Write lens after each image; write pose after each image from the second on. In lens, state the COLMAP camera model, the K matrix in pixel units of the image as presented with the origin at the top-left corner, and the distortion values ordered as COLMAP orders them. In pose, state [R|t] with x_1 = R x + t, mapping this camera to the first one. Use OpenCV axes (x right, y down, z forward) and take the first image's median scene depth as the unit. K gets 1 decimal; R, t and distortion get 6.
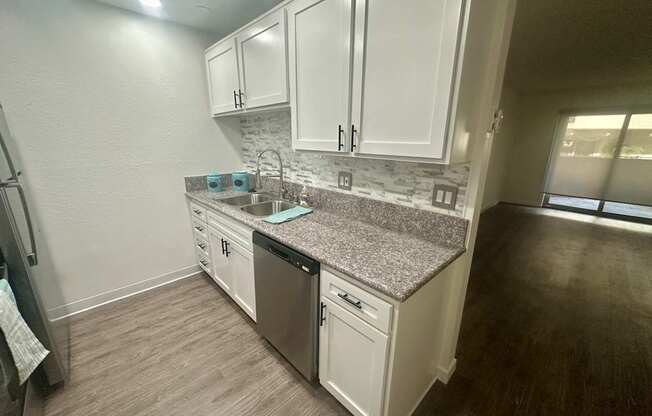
lens RADIAL K [[253.5, 0, 324.1], [0, 253.5, 206.6], [0, 0, 1]] dist [0.000043, 0.000239]
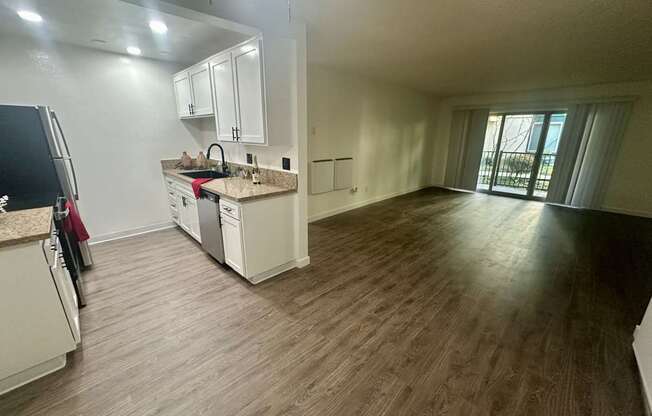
lens RADIAL K [[253.5, 0, 321.5], [0, 253.5, 208.7], [0, 0, 1]] dist [0.000043, 0.000239]
pose [[0.999995, -0.002915, 0.001492, 0.509534], [0.002875, 0.999656, 0.026065, 0.174334], [-0.001568, -0.026060, 0.999659, -0.659601]]
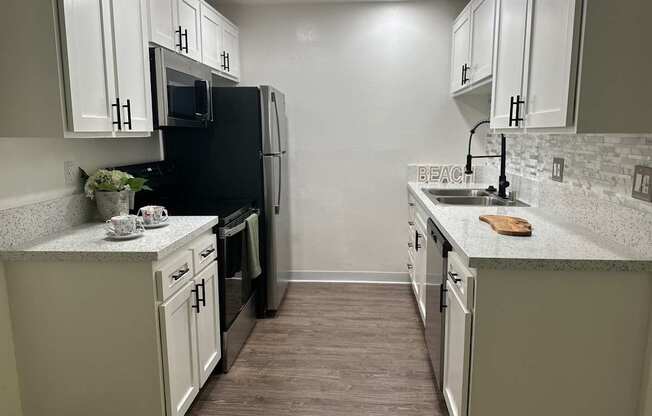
lens RADIAL K [[449.7, 0, 338.7], [0, 449.7, 215.4], [0, 0, 1]] dist [0.050757, -0.048699]
pose [[0.674486, 0.124874, -0.727650, 0.574691], [-0.187373, 0.982276, -0.005111, 0.131801], [0.714115, 0.139789, 0.685930, -0.289195]]
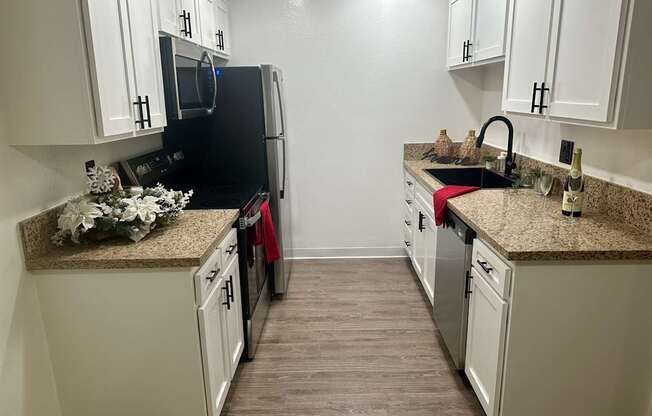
lens RADIAL K [[449.7, 0, 329.6], [0, 449.7, 212.0], [0, 0, 1]] dist [0.050757, -0.048699]
pose [[0.716579, 0.152872, -0.680548, 0.468286], [-0.155063, 0.986186, 0.058255, 0.088010], [0.680052, 0.063784, 0.730384, -0.394005]]
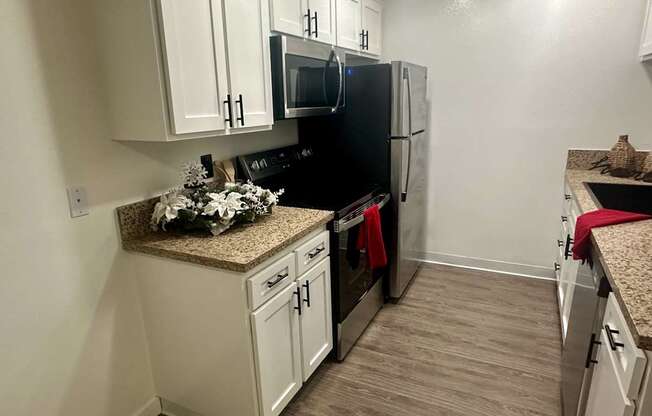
lens RADIAL K [[400.1, 0, 328.7], [0, 400.1, 216.7], [0, 0, 1]] dist [-0.016524, 0.003166]
pose [[0.340883, 0.244650, -0.907714, 0.411427], [-0.212601, 0.960592, 0.179061, 0.018642], [0.915751, 0.131942, 0.379463, -0.083851]]
